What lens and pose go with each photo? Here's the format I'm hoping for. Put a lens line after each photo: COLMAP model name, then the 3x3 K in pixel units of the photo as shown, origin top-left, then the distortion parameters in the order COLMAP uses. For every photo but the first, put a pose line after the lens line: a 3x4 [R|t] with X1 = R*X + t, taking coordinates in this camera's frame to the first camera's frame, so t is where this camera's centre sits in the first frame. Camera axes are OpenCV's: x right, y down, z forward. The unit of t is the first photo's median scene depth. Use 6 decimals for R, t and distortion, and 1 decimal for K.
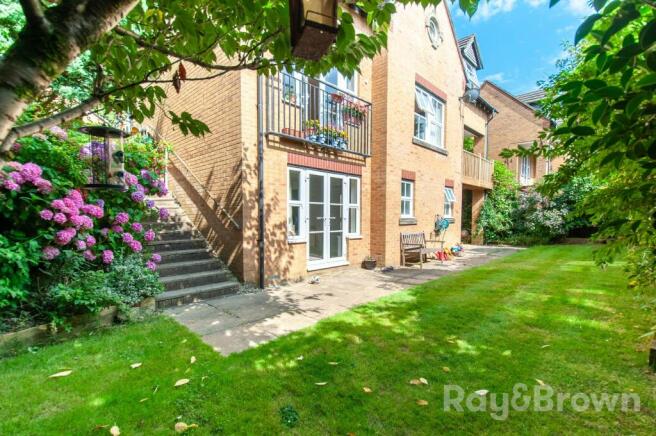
lens RADIAL K [[297.8, 0, 328.3], [0, 297.8, 236.0], [0, 0, 1]] dist [0.011207, -0.016692]
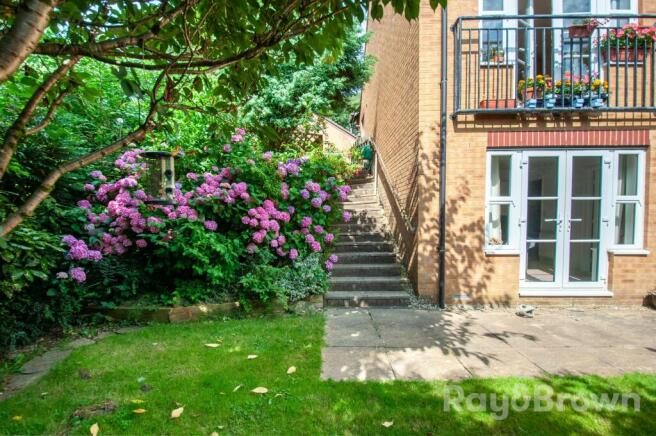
lens RADIAL K [[297.8, 0, 328.3], [0, 297.8, 236.0], [0, 0, 1]] dist [0.011207, -0.016692]
pose [[0.669232, 0.040776, -0.741934, 0.164637], [-0.037118, 0.999081, 0.021428, -0.023835], [0.742126, 0.013199, 0.670131, 0.212498]]
